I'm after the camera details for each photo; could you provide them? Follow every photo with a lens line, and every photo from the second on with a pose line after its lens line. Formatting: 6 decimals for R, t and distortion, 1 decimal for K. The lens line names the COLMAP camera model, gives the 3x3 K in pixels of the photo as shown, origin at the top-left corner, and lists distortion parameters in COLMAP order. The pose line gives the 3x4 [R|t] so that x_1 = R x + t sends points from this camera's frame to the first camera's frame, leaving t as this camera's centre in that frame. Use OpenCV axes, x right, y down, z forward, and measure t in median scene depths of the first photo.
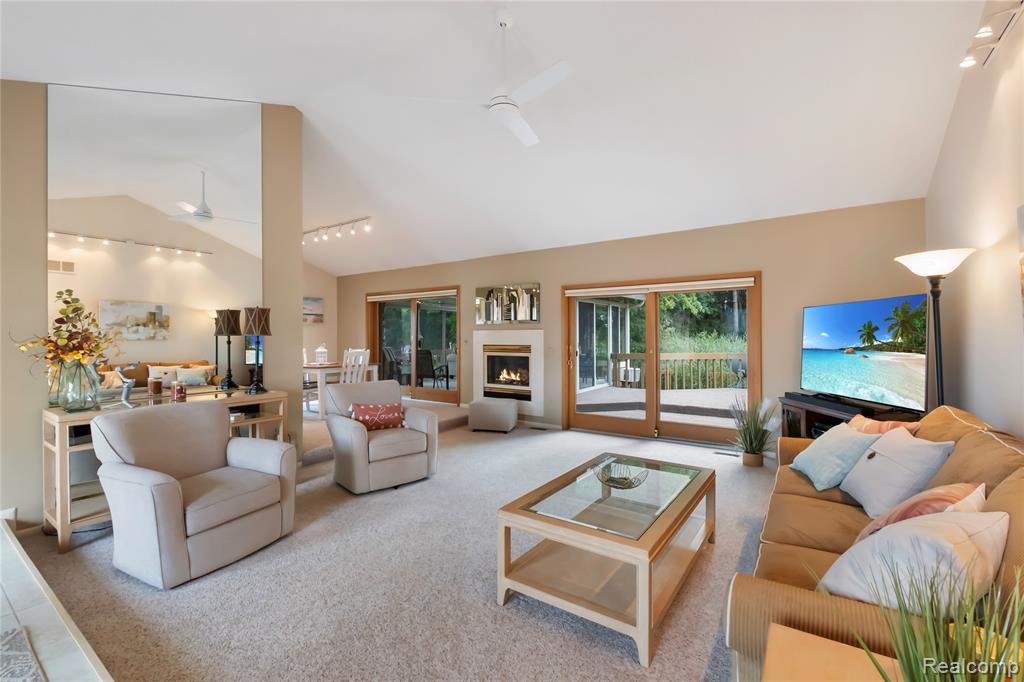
lens RADIAL K [[447.4, 0, 520.3], [0, 447.4, 335.8], [0, 0, 1]] dist [0.001303, -0.000389]
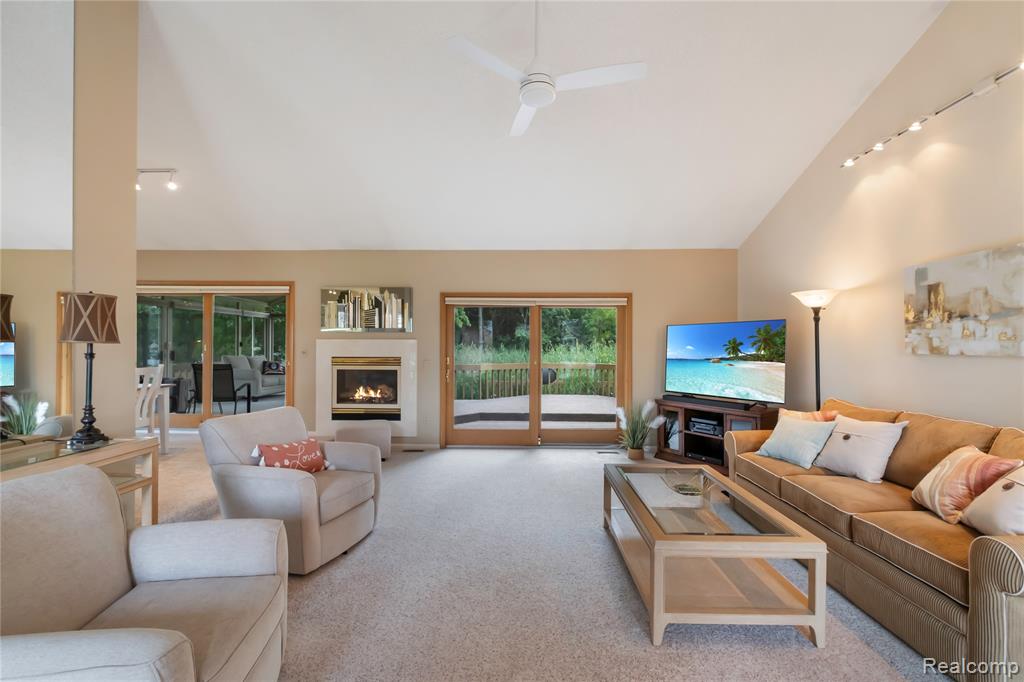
lens RADIAL K [[447.4, 0, 516.4], [0, 447.4, 348.6], [0, 0, 1]] dist [0.001303, -0.000389]
pose [[0.833203, 0.005906, 0.552936, -0.314814], [-0.008226, 0.999965, 0.001715, 0.000898], [-0.552906, -0.005978, 0.833222, 0.162555]]
